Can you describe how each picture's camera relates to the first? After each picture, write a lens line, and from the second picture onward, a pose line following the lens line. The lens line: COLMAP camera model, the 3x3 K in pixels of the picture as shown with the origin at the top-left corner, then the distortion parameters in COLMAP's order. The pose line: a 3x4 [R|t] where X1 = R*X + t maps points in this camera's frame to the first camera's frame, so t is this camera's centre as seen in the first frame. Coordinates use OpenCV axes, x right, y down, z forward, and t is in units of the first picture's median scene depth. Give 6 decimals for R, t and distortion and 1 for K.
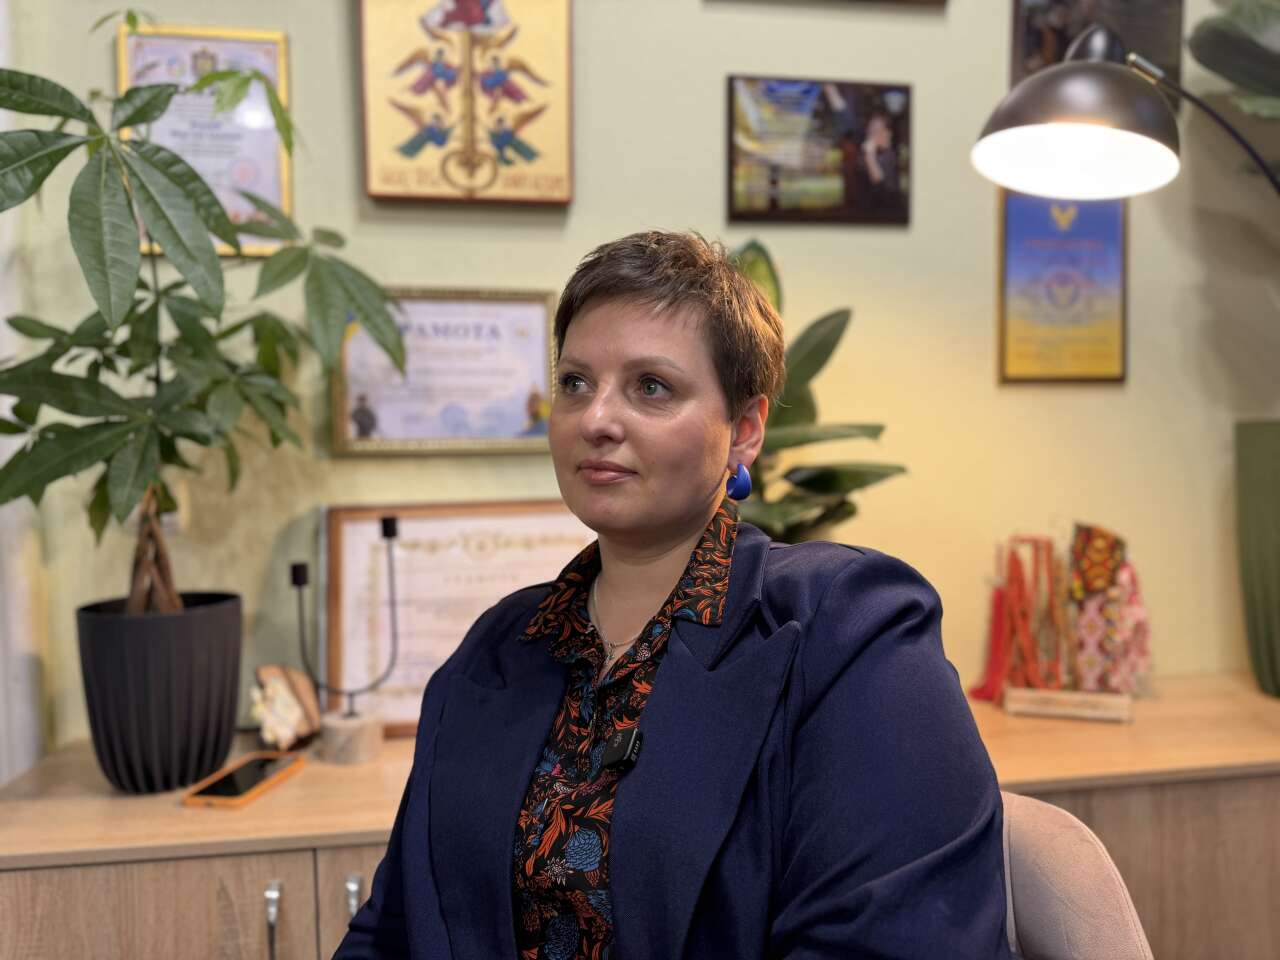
lens RADIAL K [[902.4, 0, 634.7], [0, 902.4, 484.1], [0, 0, 1]] dist [-0.000420, -0.006715]
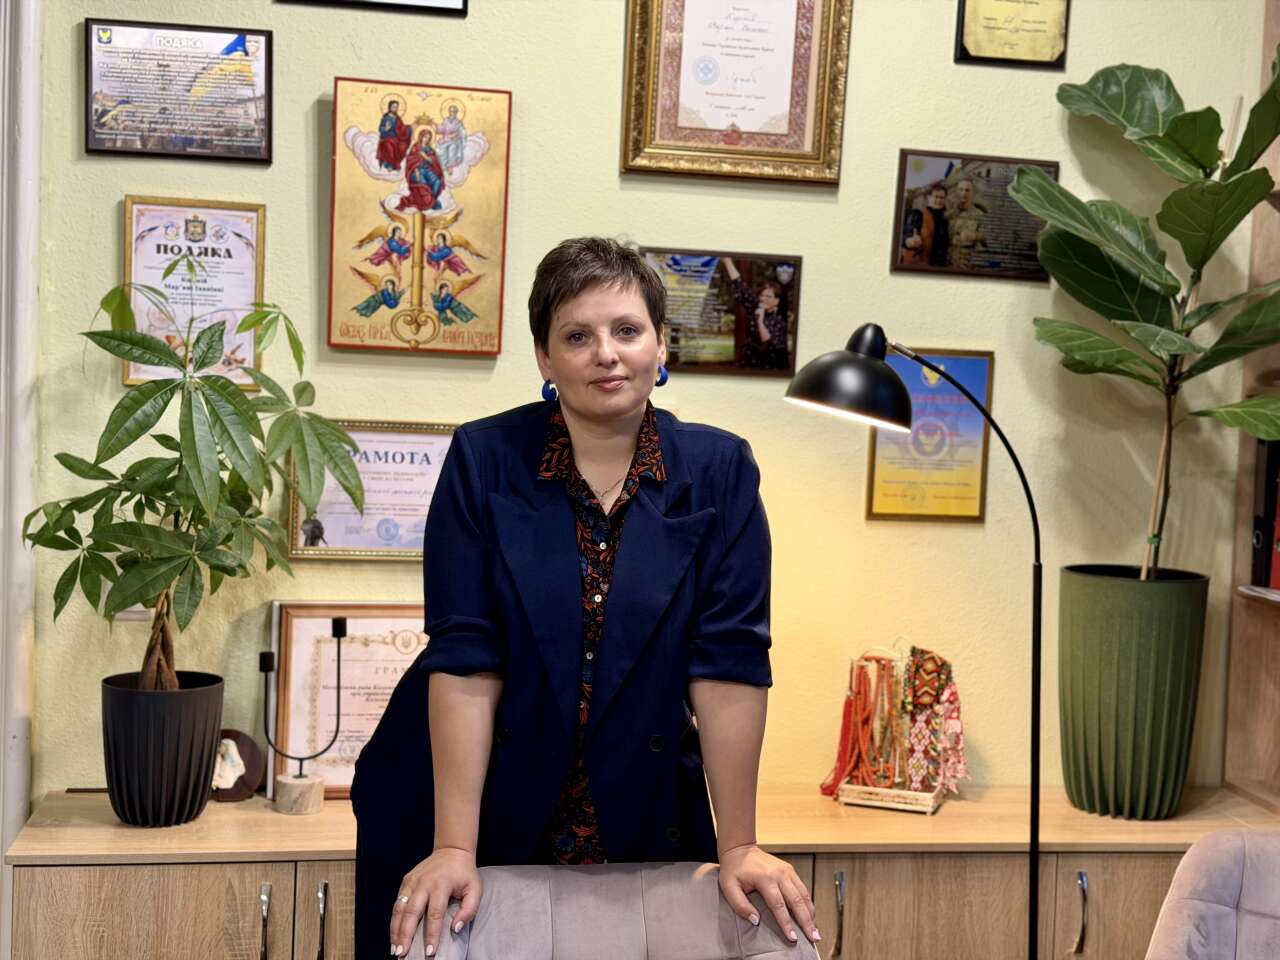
lens RADIAL K [[1774.3, 0, 642.1], [0, 1774.3, 476.9], [0, 0, 1]] dist [0.084600, 0.000000]
pose [[0.998028, 0.052748, 0.034019, 0.046392], [-0.053360, 0.998425, 0.017317, -0.208418], [-0.033052, -0.019098, 0.999271, -1.360236]]
